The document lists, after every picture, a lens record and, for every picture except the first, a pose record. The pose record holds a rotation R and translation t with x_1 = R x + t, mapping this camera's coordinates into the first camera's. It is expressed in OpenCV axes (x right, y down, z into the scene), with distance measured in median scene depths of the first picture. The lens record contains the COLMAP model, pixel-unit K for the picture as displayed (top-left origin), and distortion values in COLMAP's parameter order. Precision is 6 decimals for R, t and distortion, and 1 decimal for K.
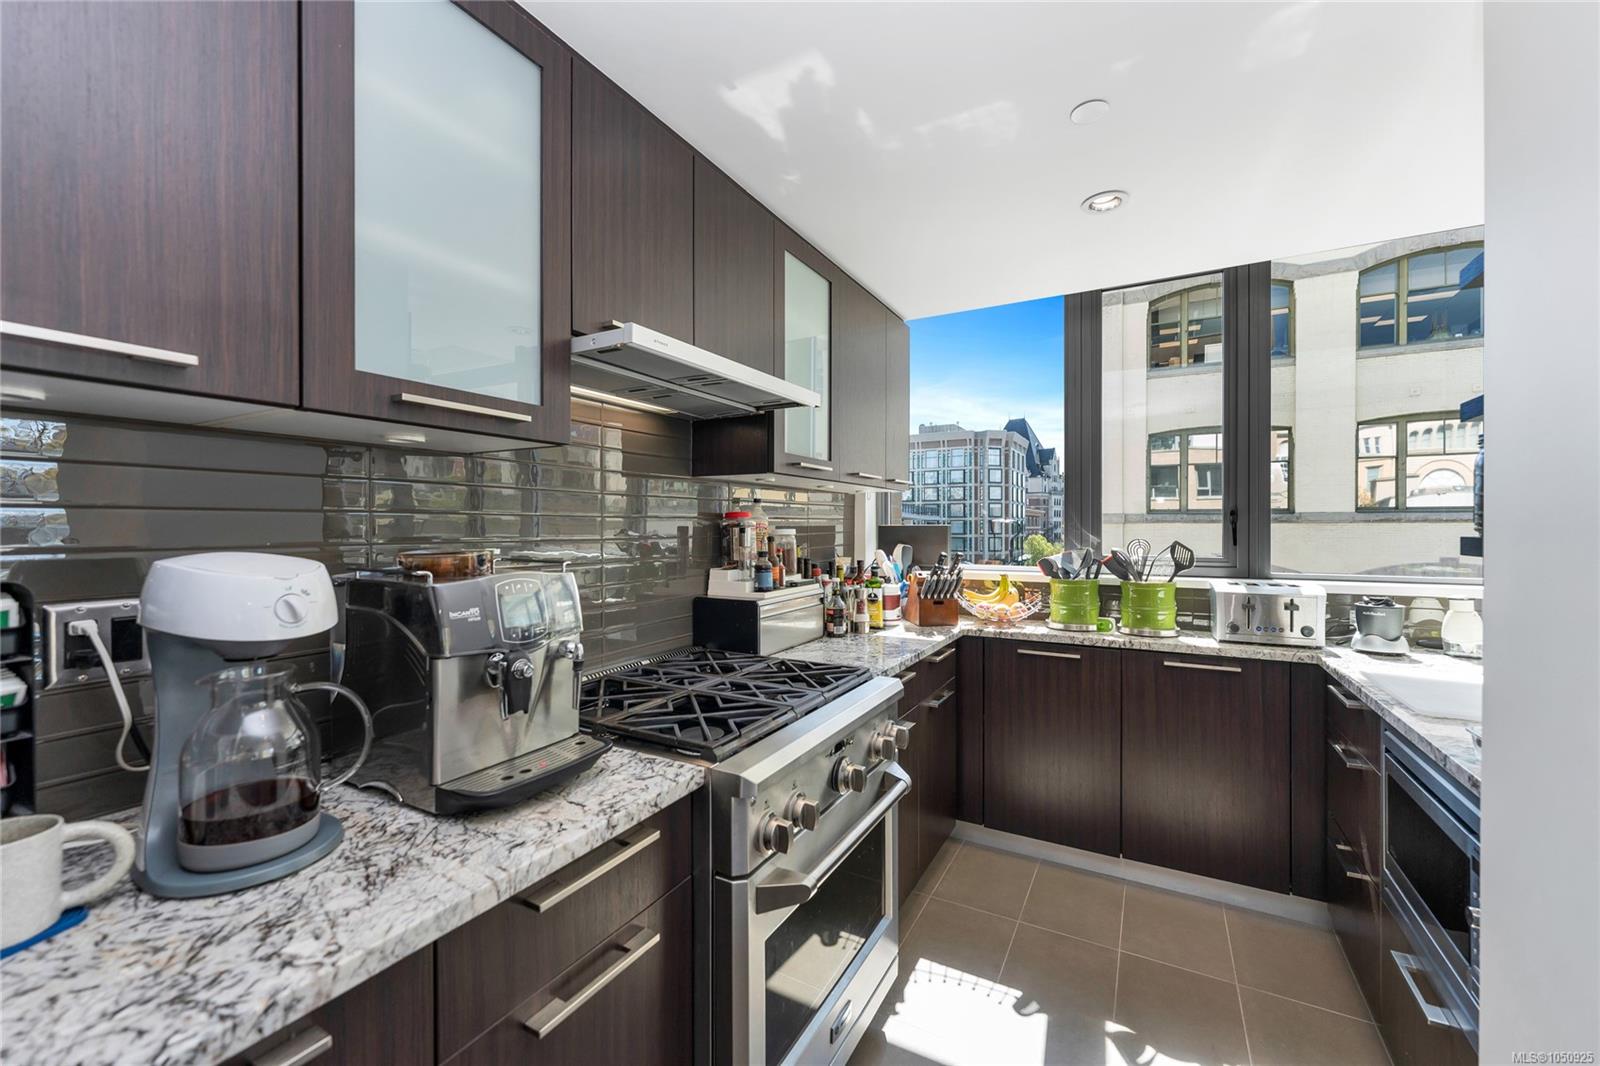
lens RADIAL K [[646.6, 0, 788.0], [0, 646.6, 529.5], [0, 0, 1]] dist [0.001365, 0.000650]
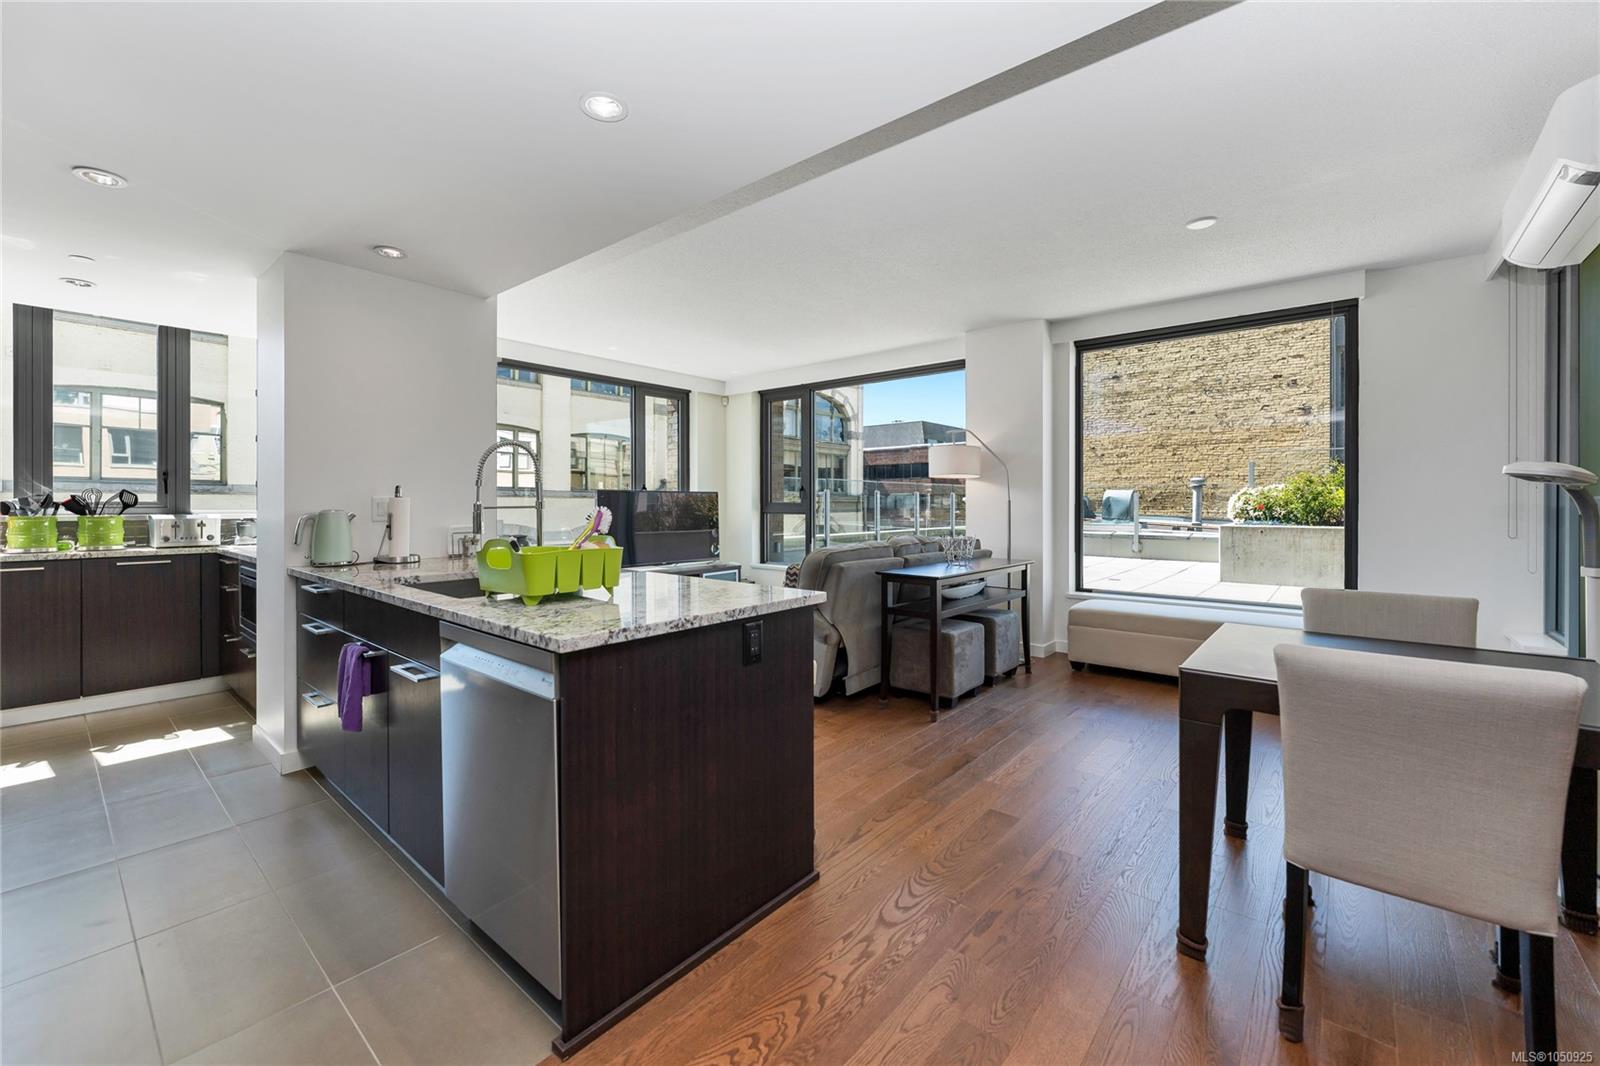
lens RADIAL K [[646.6, 0, 789.6], [0, 646.6, 510.8], [0, 0, 1]] dist [0.001365, 0.000650]
pose [[0.195677, -0.010138, 0.980616, -0.600593], [0.000689, 0.999948, 0.010200, 0.051092], [-0.980668, -0.001320, 0.195674, -0.857054]]
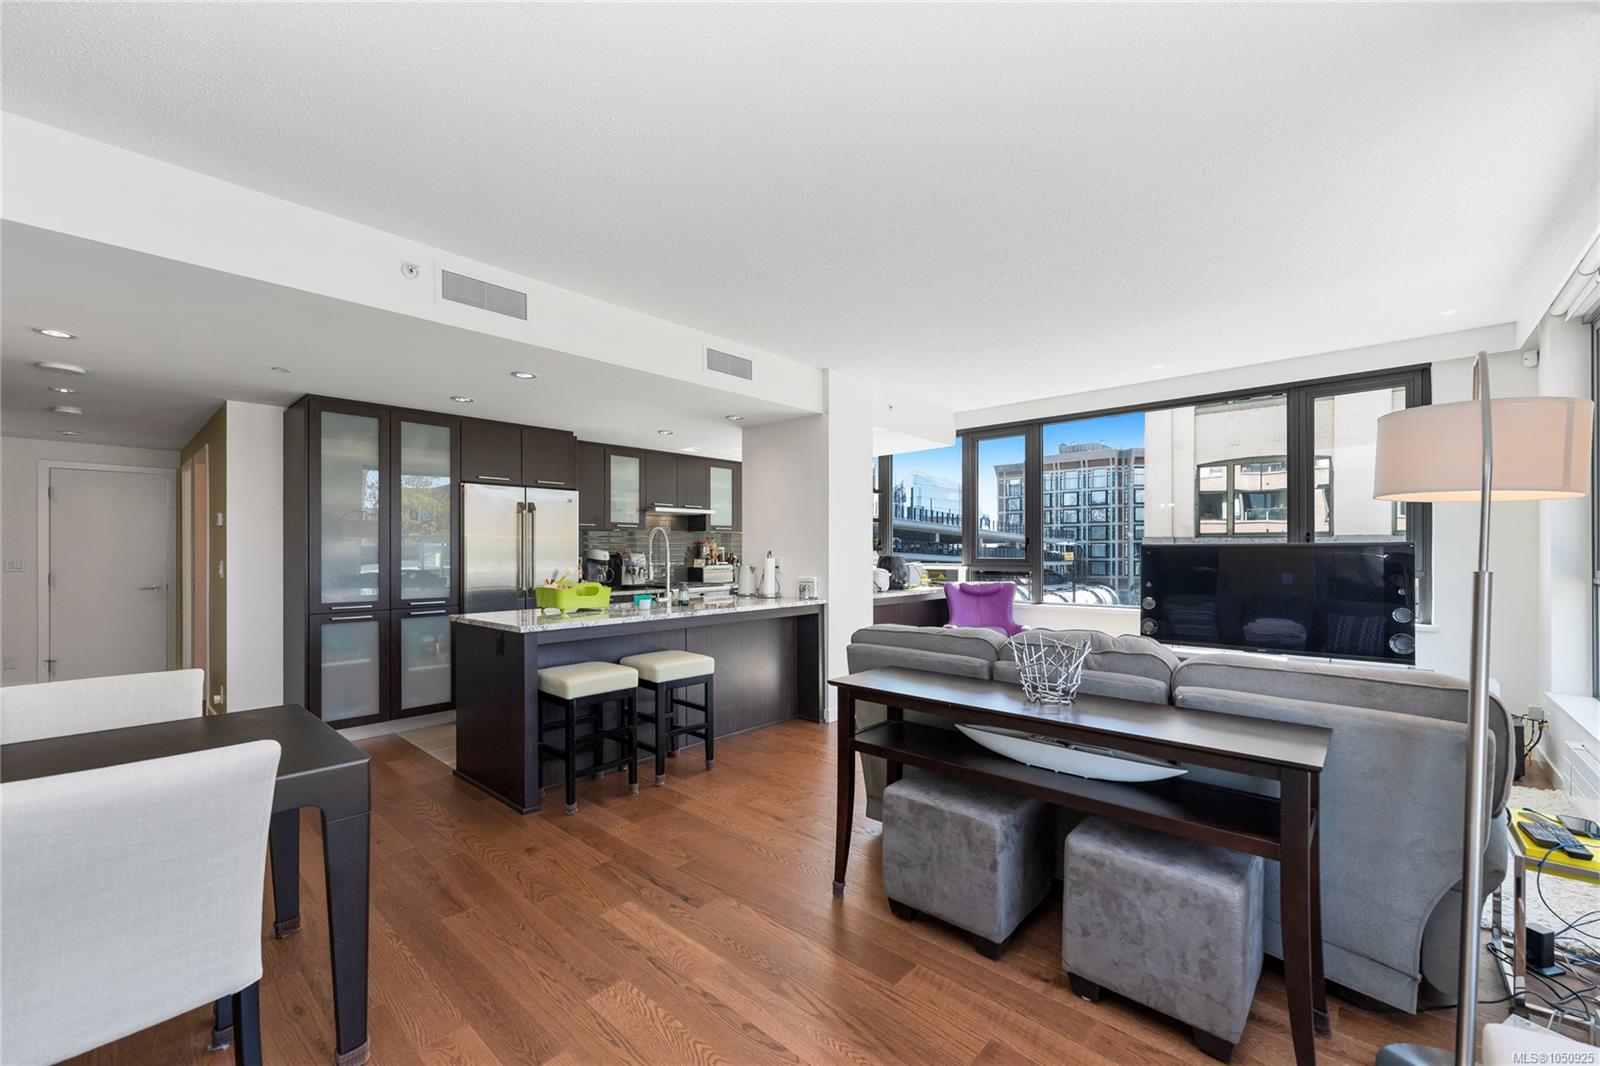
lens RADIAL K [[646.6, 0, 786.9], [0, 646.6, 555.2], [0, 0, 1]] dist [0.001365, 0.000650]
pose [[0.975281, 0.000977, -0.220964, 0.913549], [-0.000245, 0.999994, 0.003338, 0.024398], [0.220966, -0.003201, 0.975276, -1.809757]]
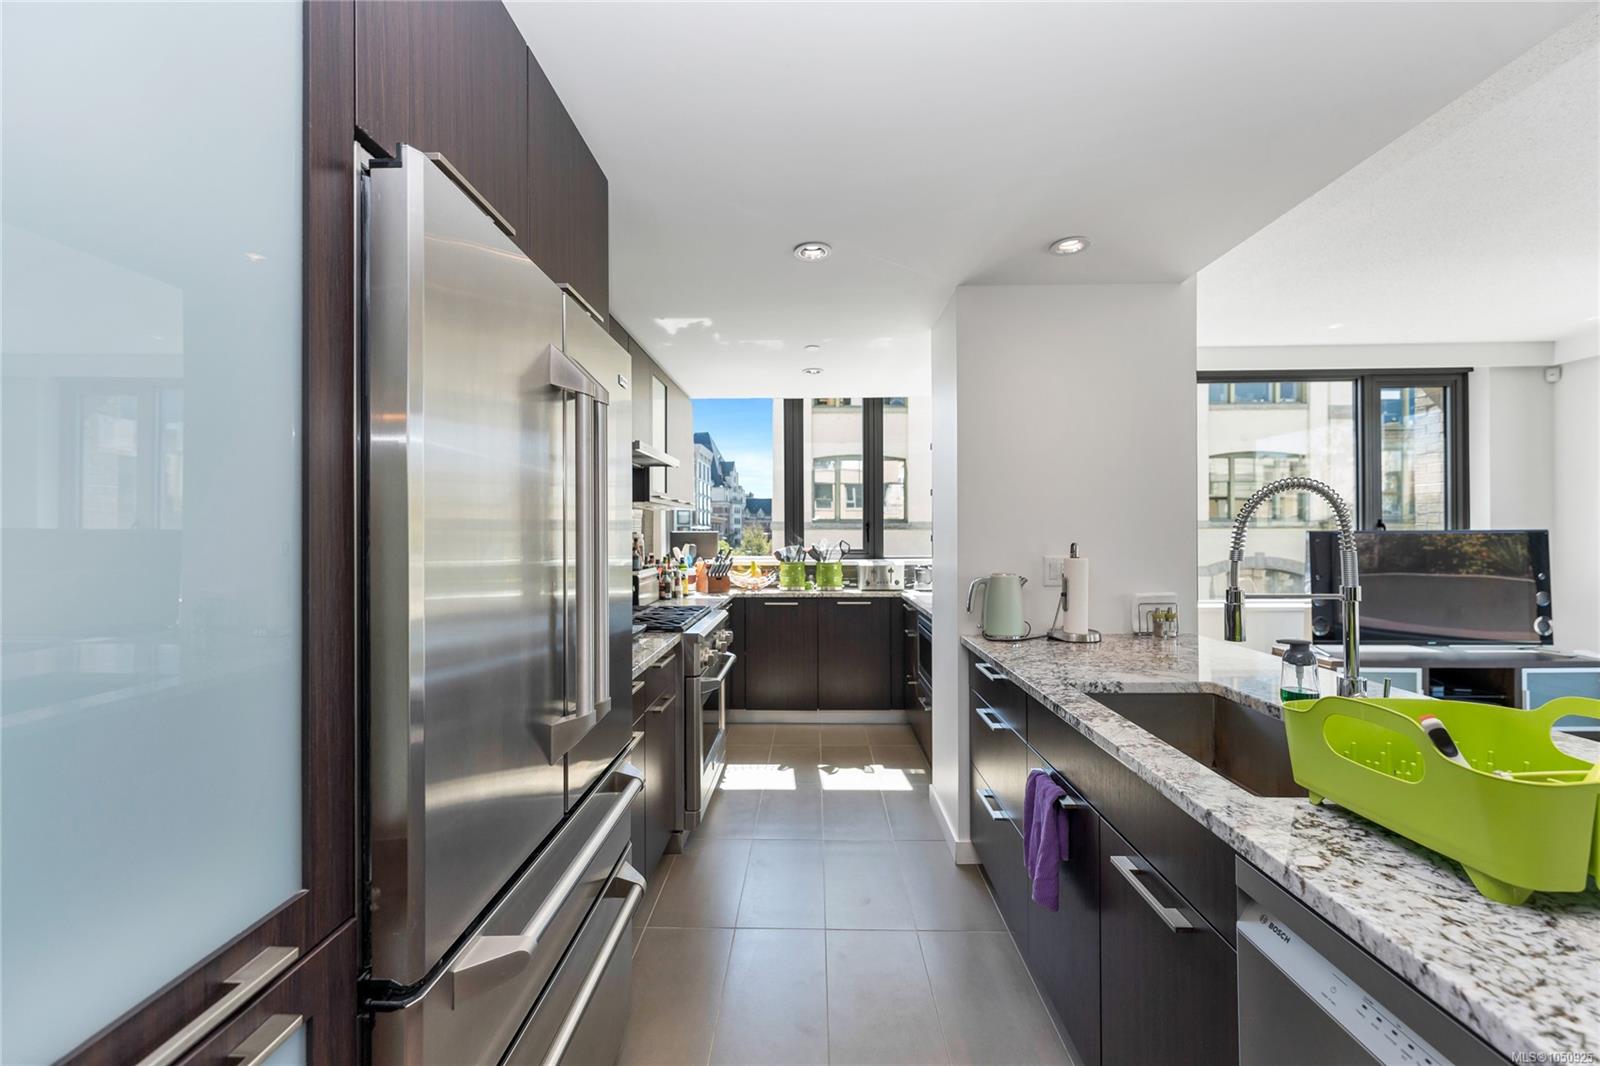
lens RADIAL K [[646.6, 0, 799.8], [0, 646.6, 527.2], [0, 0, 1]] dist [0.001365, 0.000650]
pose [[0.880730, 0.001603, 0.473617, -0.376687], [0.005079, 0.999905, -0.012829, 0.004532], [-0.473592, 0.013704, 0.880638, -0.564359]]
